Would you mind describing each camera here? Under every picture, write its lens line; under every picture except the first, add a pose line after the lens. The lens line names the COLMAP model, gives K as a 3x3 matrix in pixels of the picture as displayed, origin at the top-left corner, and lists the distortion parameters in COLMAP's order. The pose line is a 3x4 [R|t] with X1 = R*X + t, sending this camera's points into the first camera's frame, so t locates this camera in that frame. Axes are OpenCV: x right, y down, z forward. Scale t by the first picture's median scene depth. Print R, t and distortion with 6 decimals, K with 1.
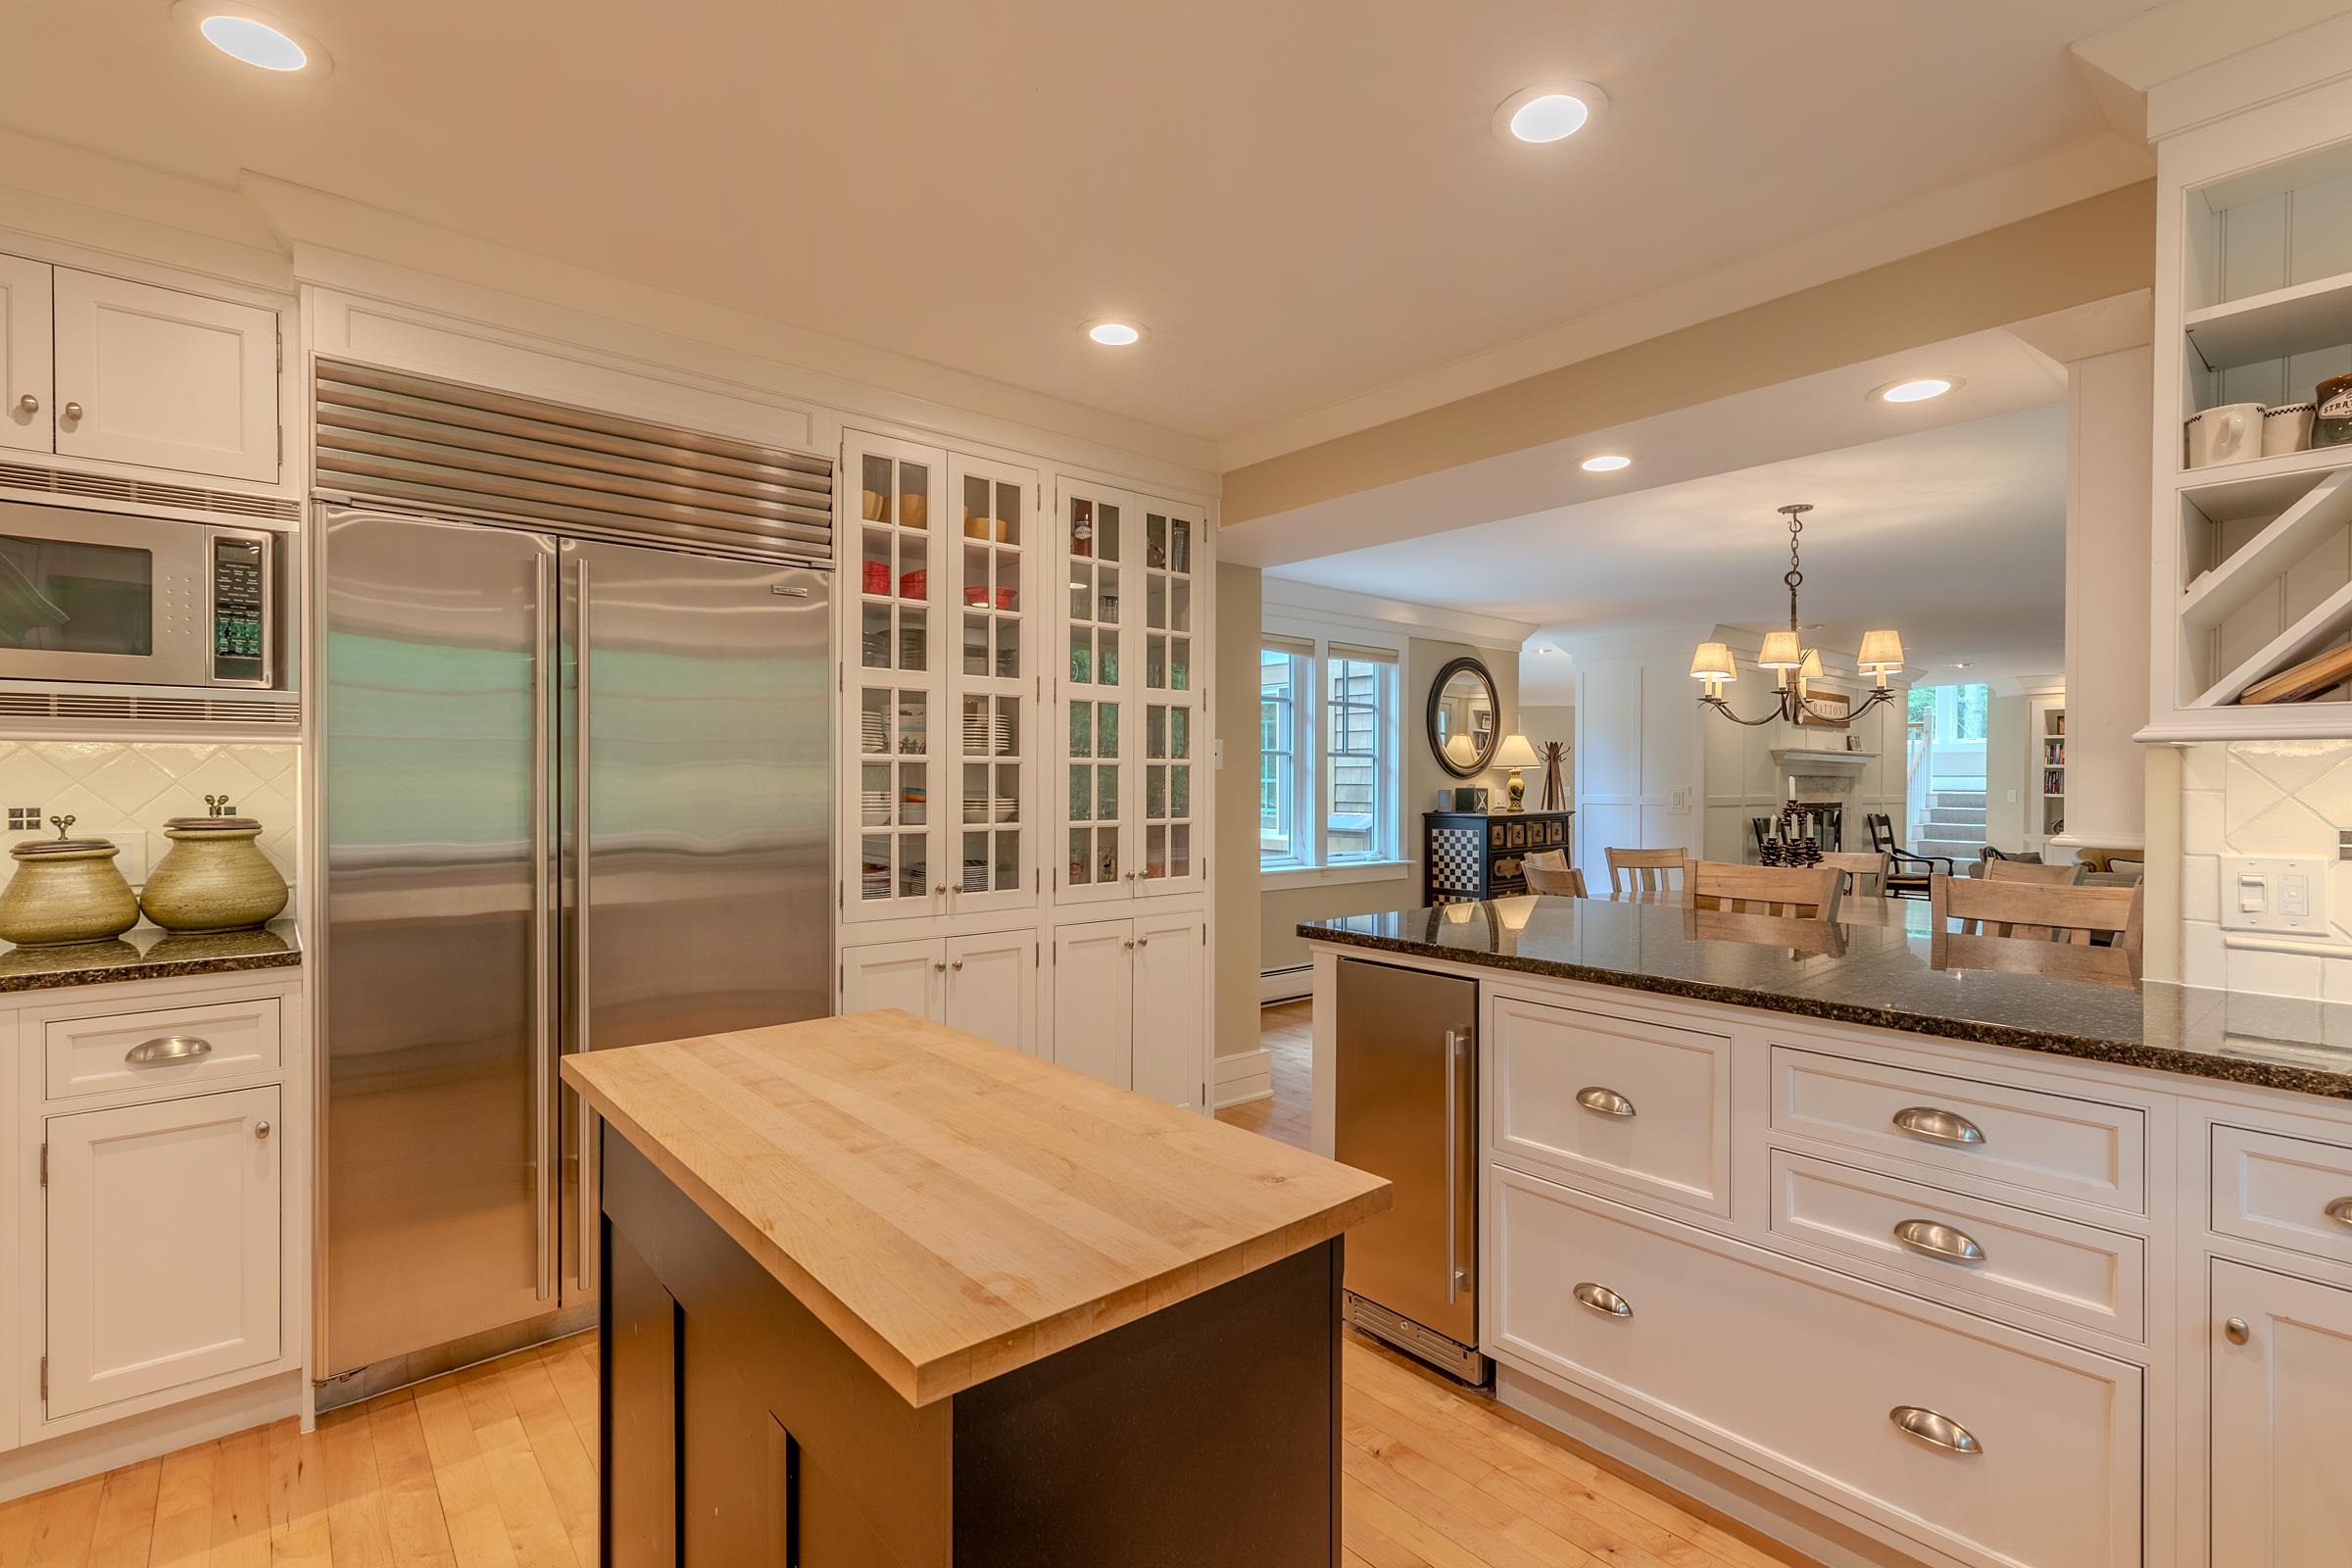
lens RADIAL K [[1081.3, 0, 1193.5], [0, 1081.3, 783.9], [0, 0, 1]] dist [0.017200, 0.000552]
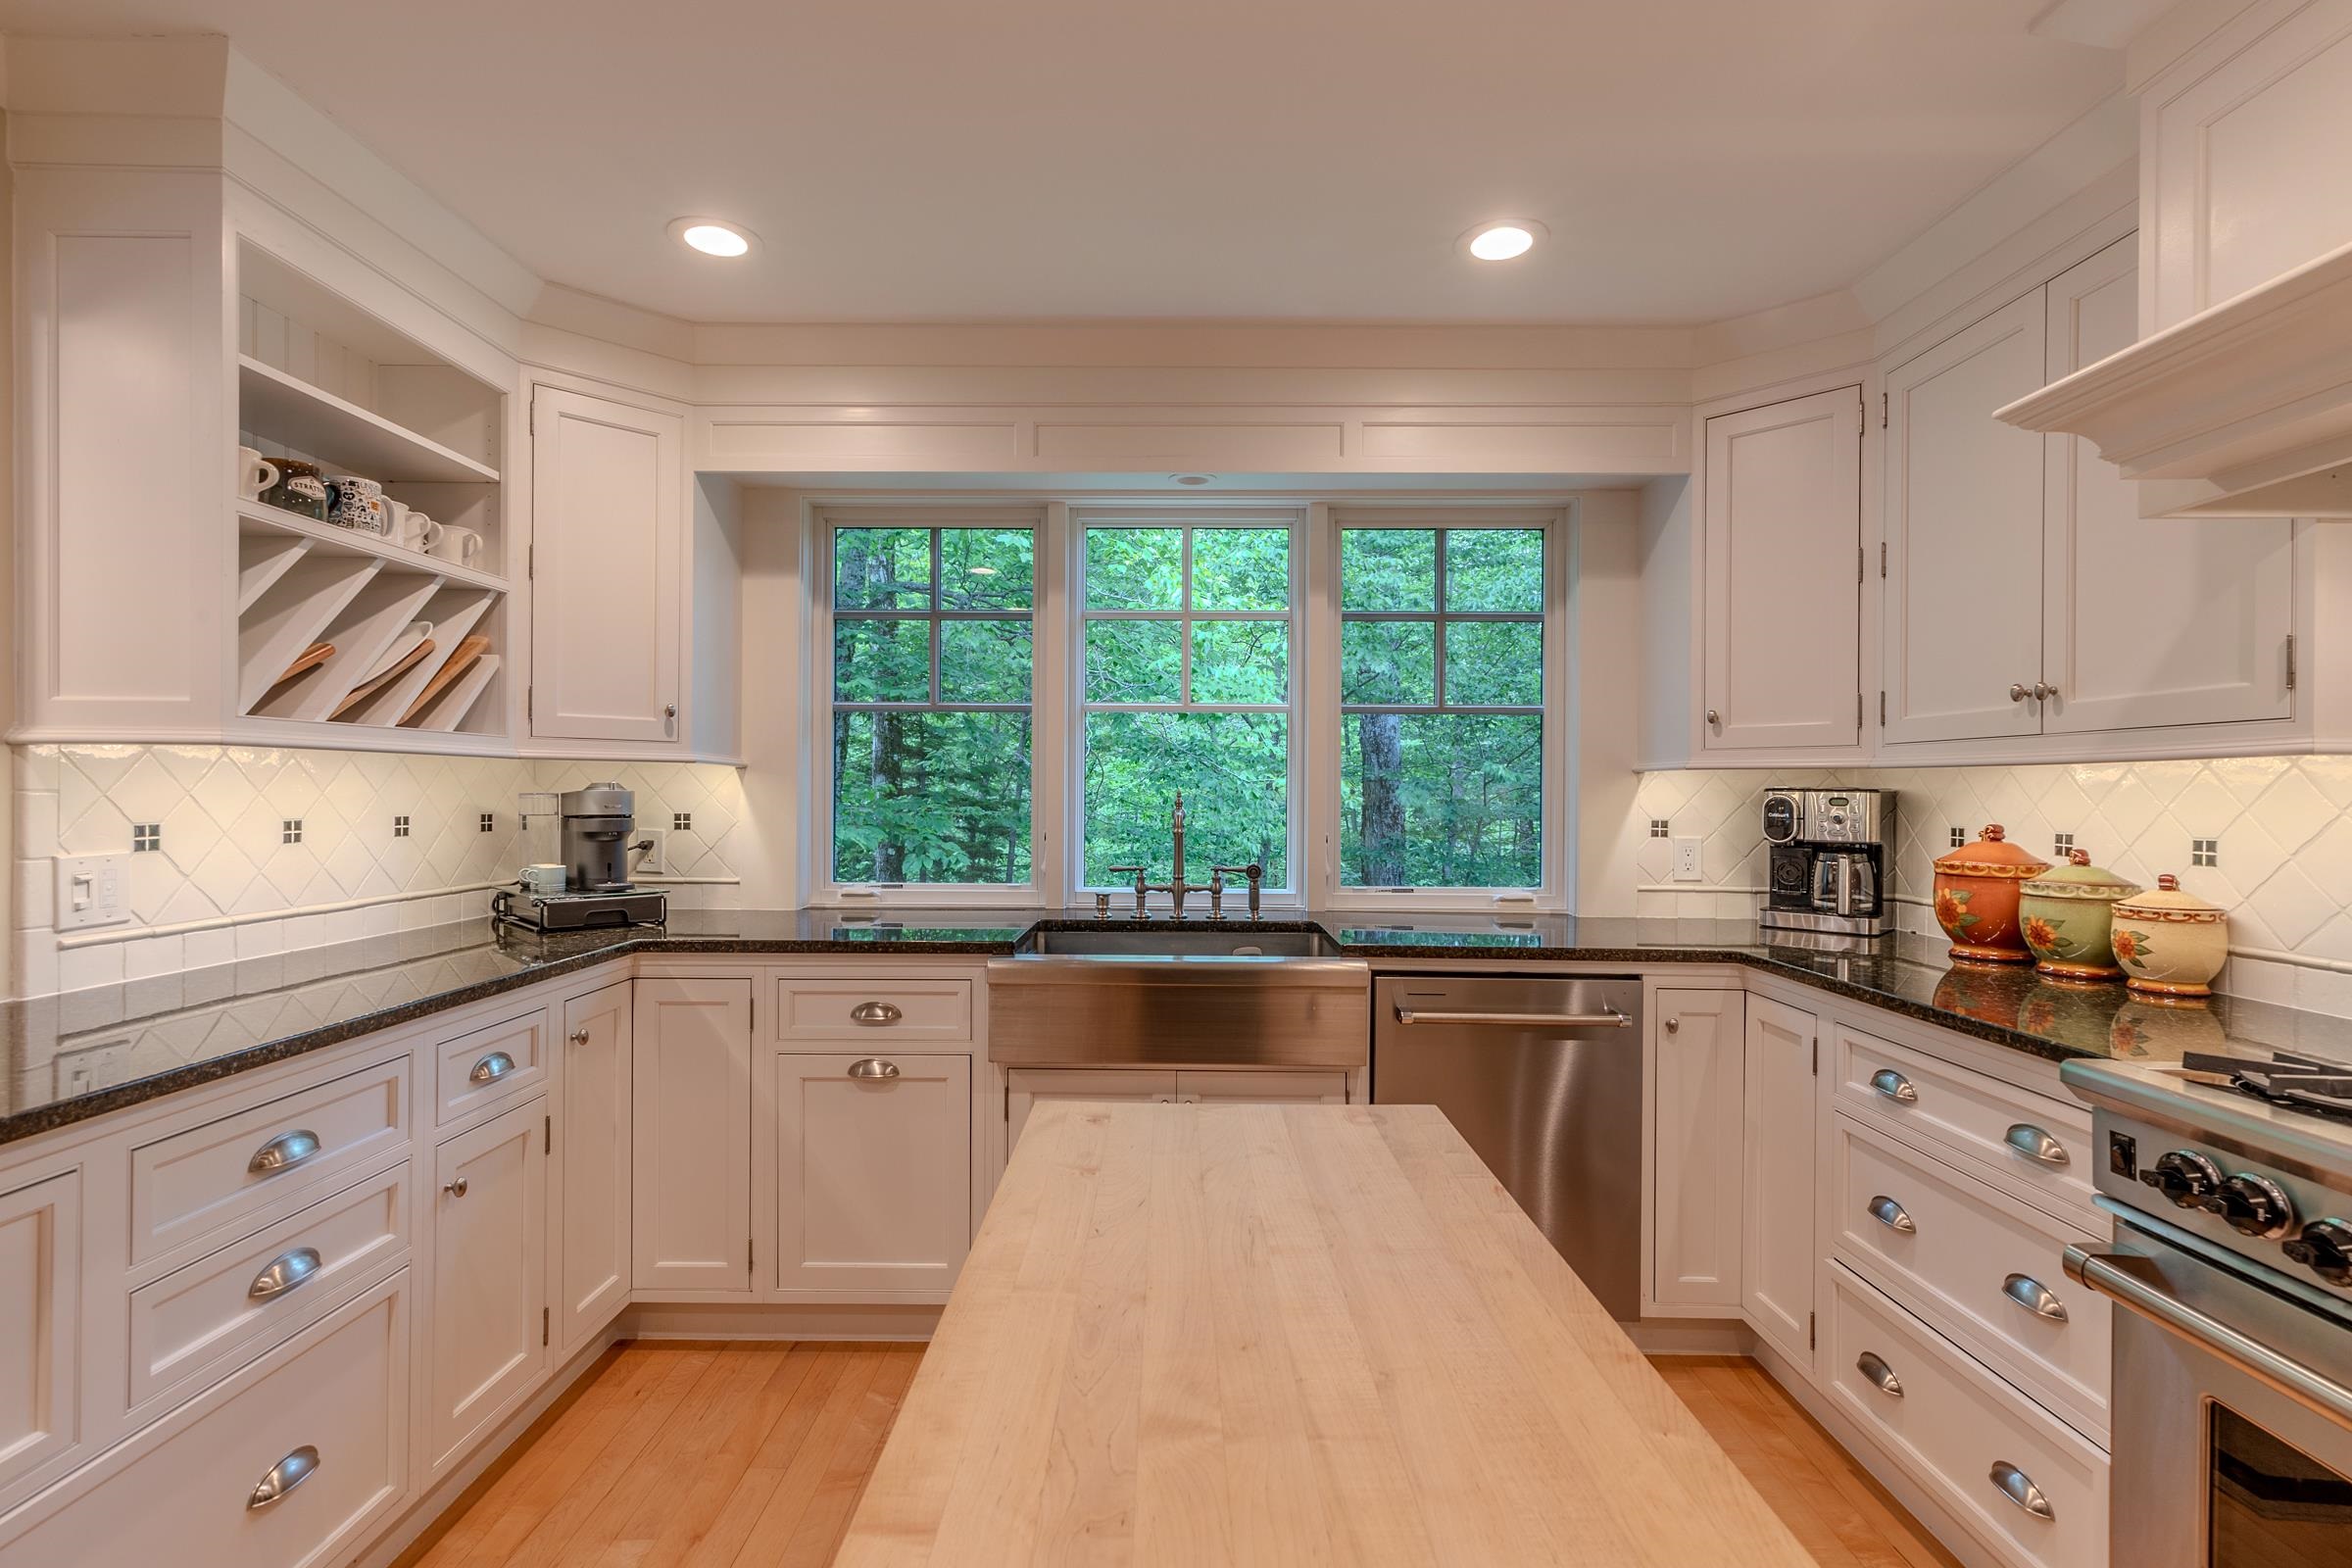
lens RADIAL K [[1081.3, 0, 1187.2], [0, 1081.3, 790.4], [0, 0, 1]] dist [0.017200, 0.000552]
pose [[-0.756040, -0.008238, 0.654473, -0.512541], [-0.007969, 0.999963, 0.003381, -0.005391], [-0.654477, -0.002659, -0.756078, 1.201747]]
